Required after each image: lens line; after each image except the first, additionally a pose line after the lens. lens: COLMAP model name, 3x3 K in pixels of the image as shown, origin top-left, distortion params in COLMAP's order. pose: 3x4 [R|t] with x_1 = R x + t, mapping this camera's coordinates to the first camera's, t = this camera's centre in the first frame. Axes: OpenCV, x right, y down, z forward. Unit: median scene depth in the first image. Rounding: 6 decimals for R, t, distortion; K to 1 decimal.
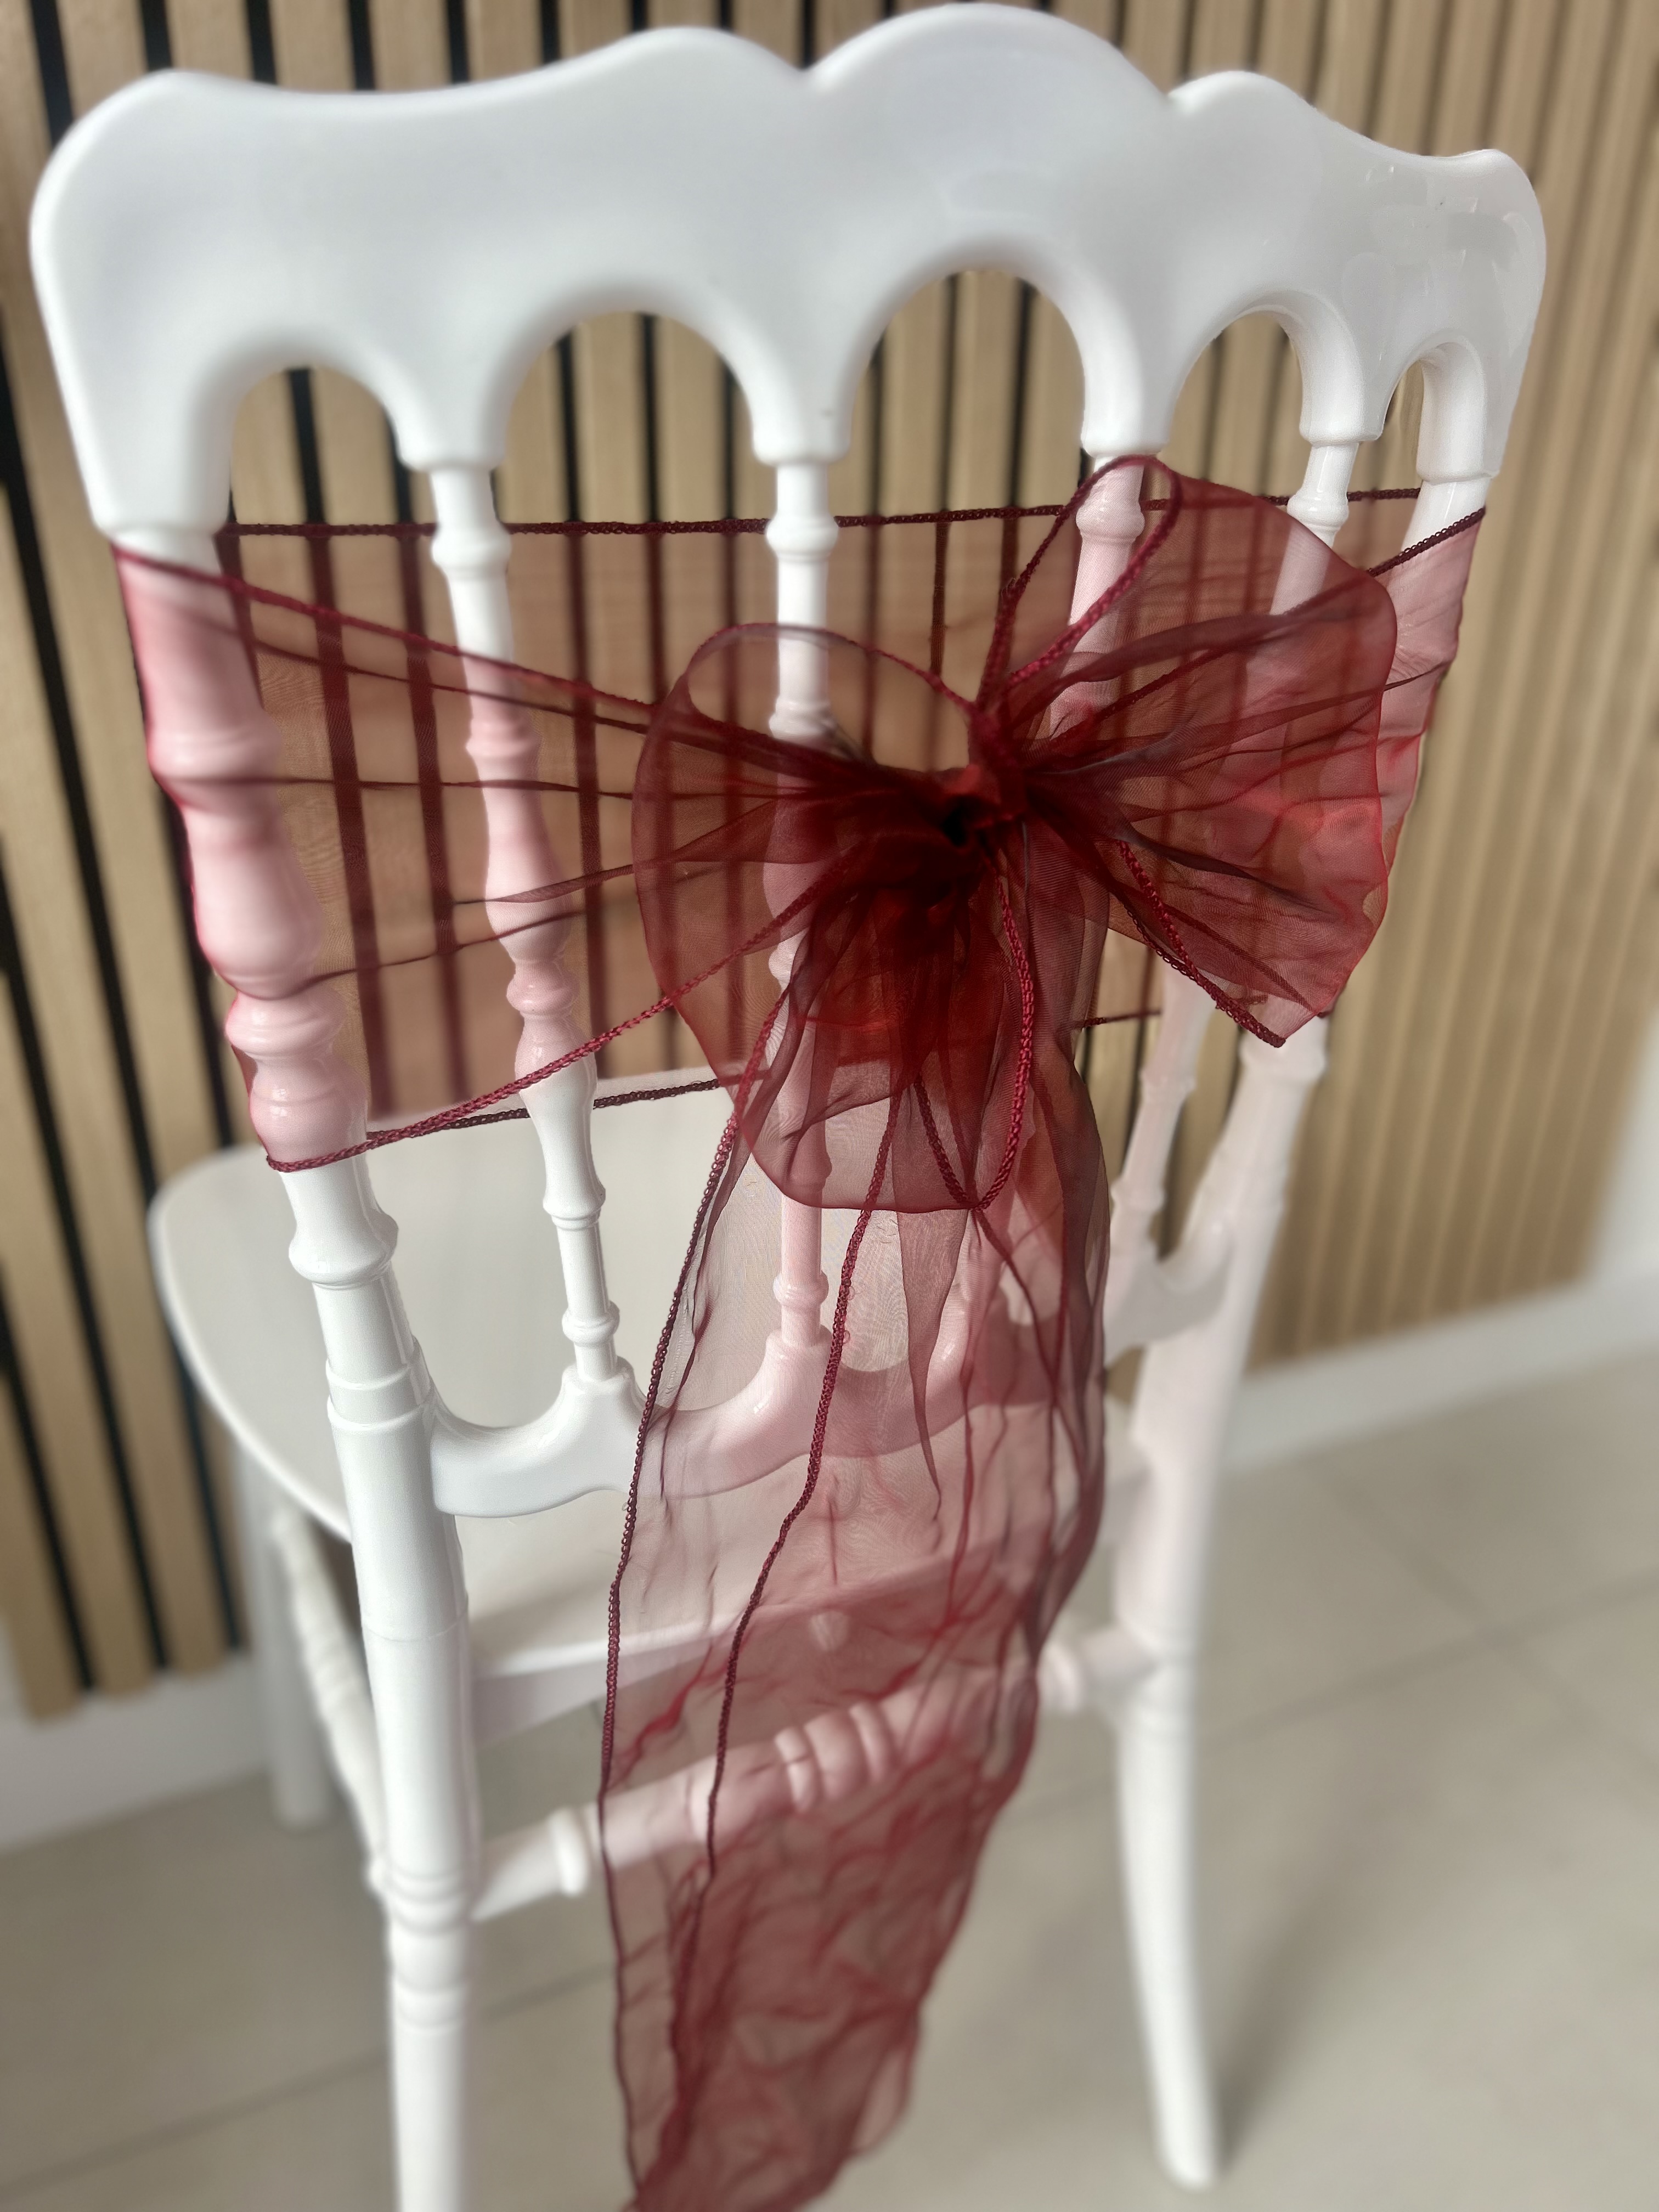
lens RADIAL K [[1687.5, 0, 819.0], [0, 1687.5, 1097.9], [0, 0, 1]] dist [0.002752, -0.020464]
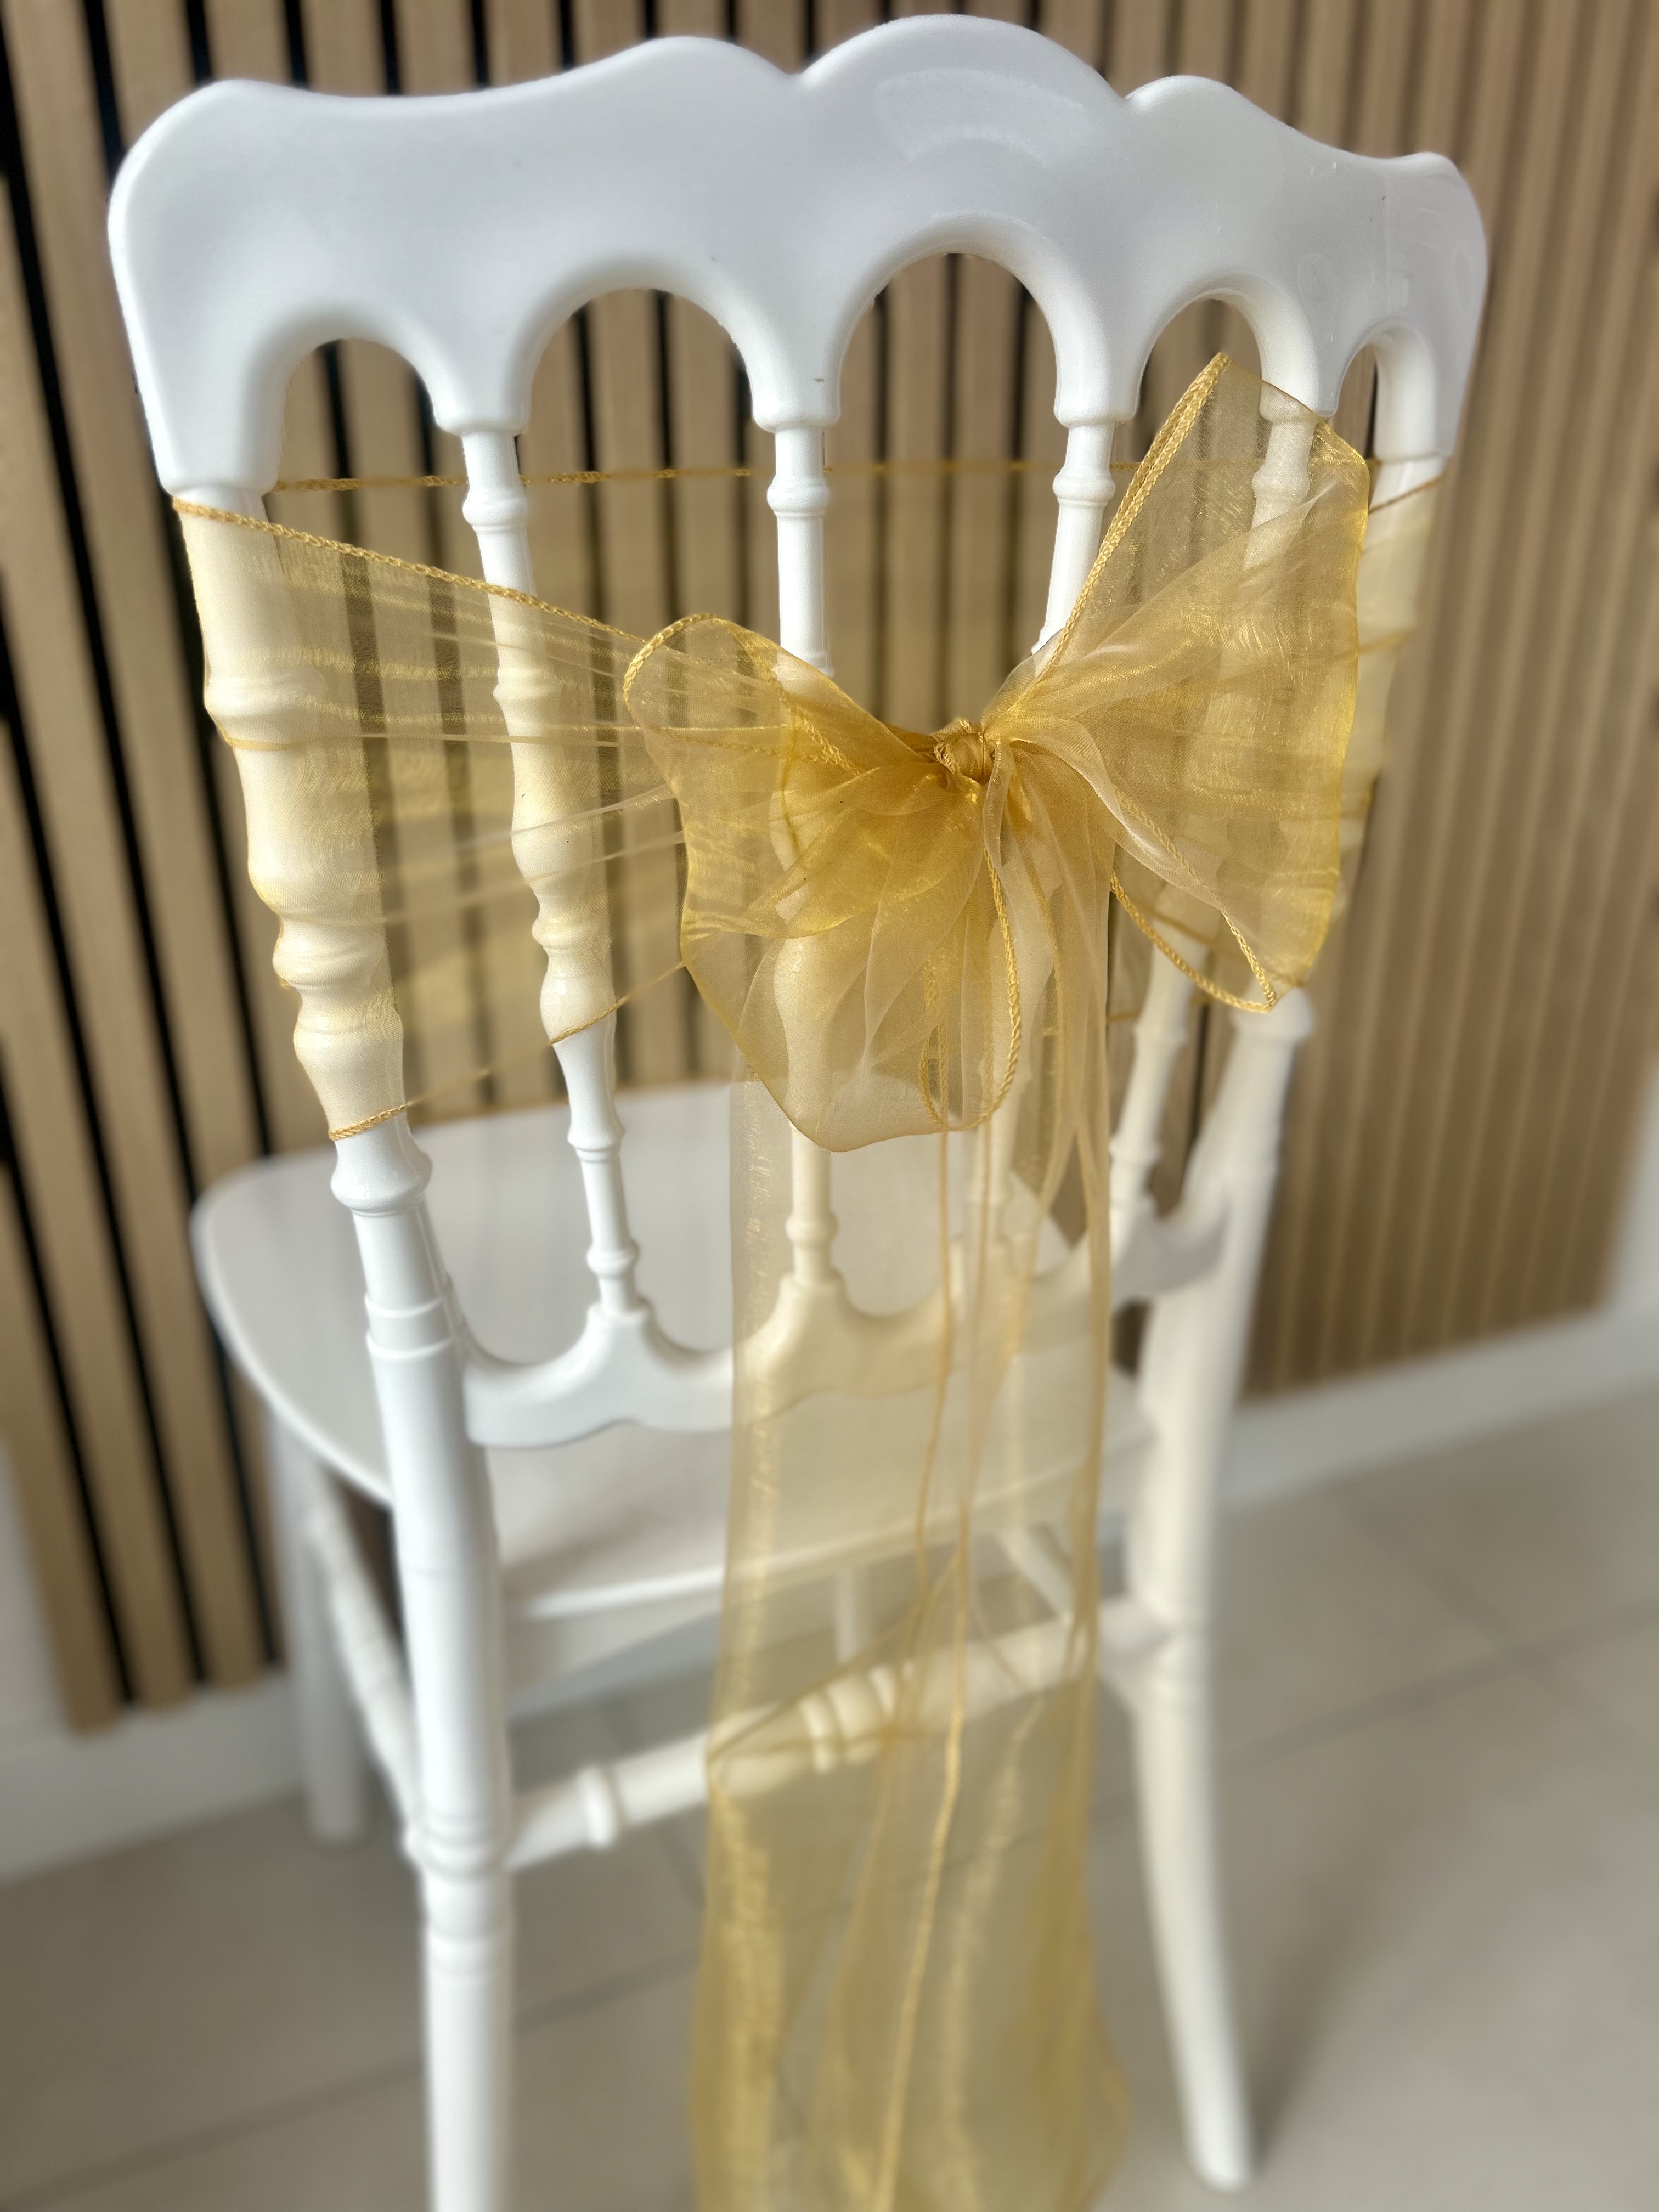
lens RADIAL K [[1687.5, 0, 820.0], [0, 1687.5, 1108.4], [0, 0, 1]] dist [0.002752, -0.020464]
pose [[0.999754, -0.013542, -0.017577, 0.013515], [0.012608, 0.998555, -0.052234, 0.095036], [0.018259, 0.052000, 0.998480, -0.056784]]
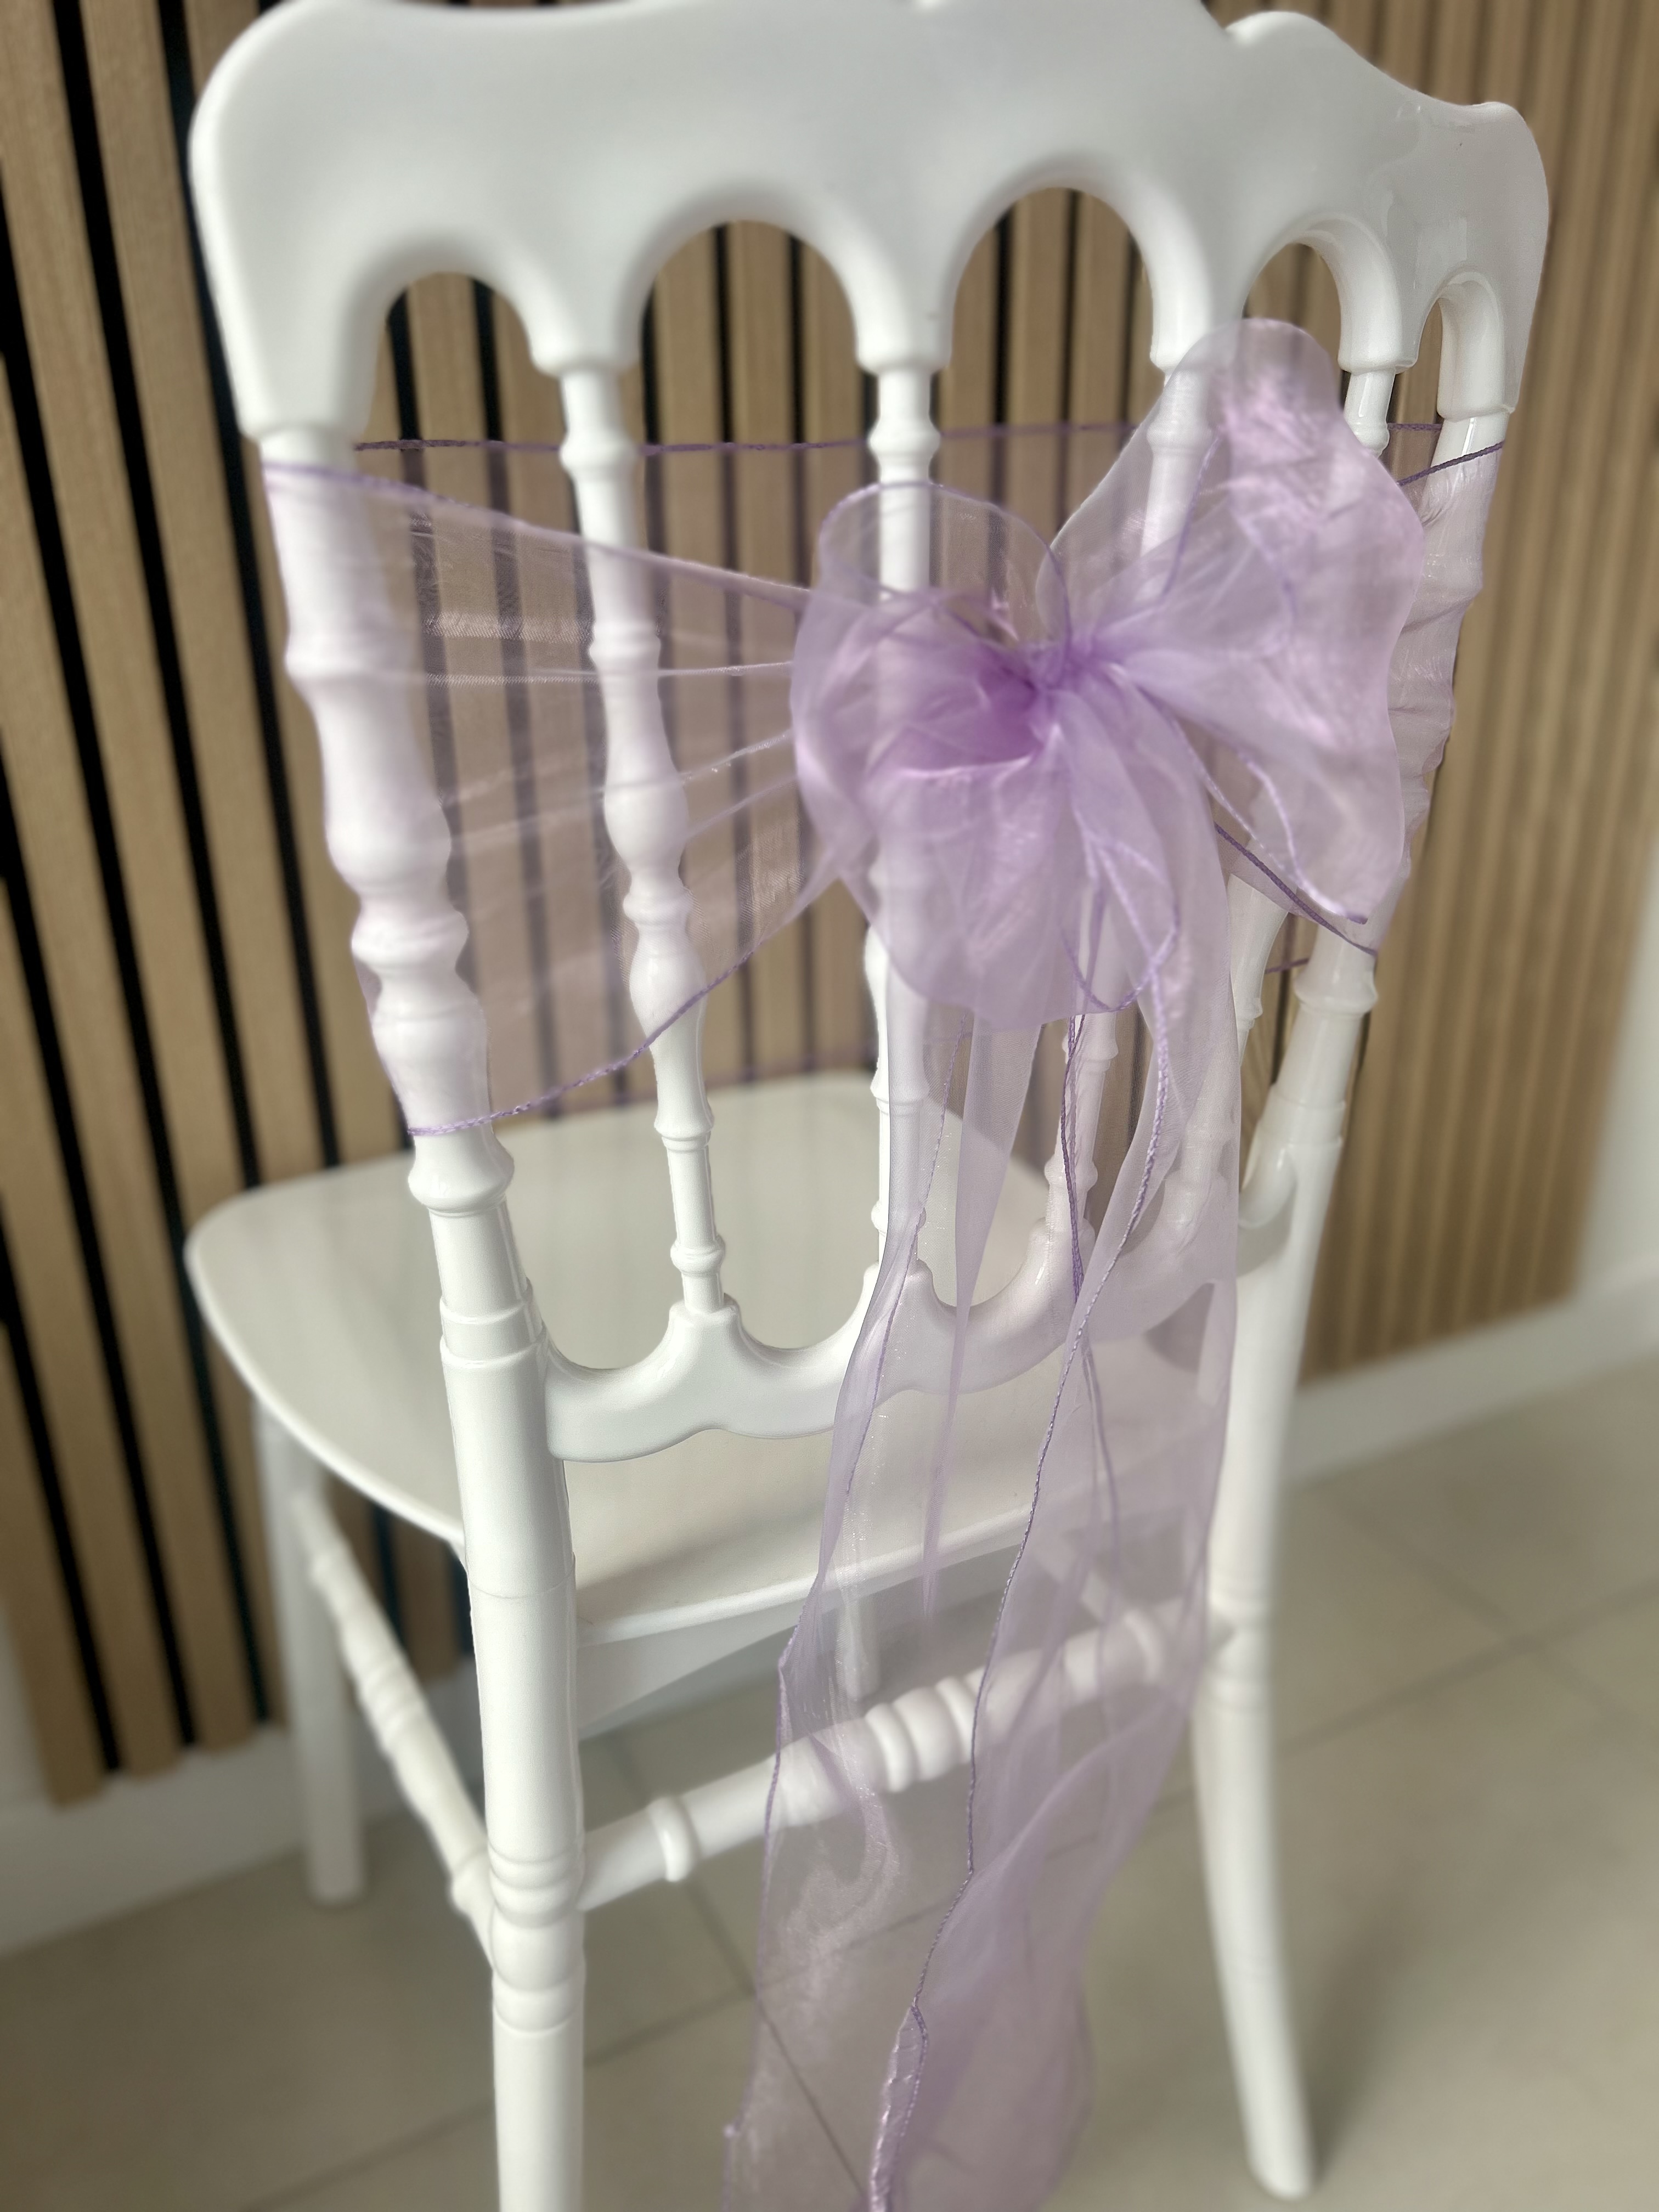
lens RADIAL K [[1687.5, 0, 815.6], [0, 1687.5, 1116.4], [0, 0, 1]] dist [0.002752, -0.020464]
pose [[0.997905, -0.049298, 0.041893, -0.101639], [0.052087, 0.996303, -0.068322, 0.121564], [-0.038370, 0.070361, 0.996783, -0.012368]]
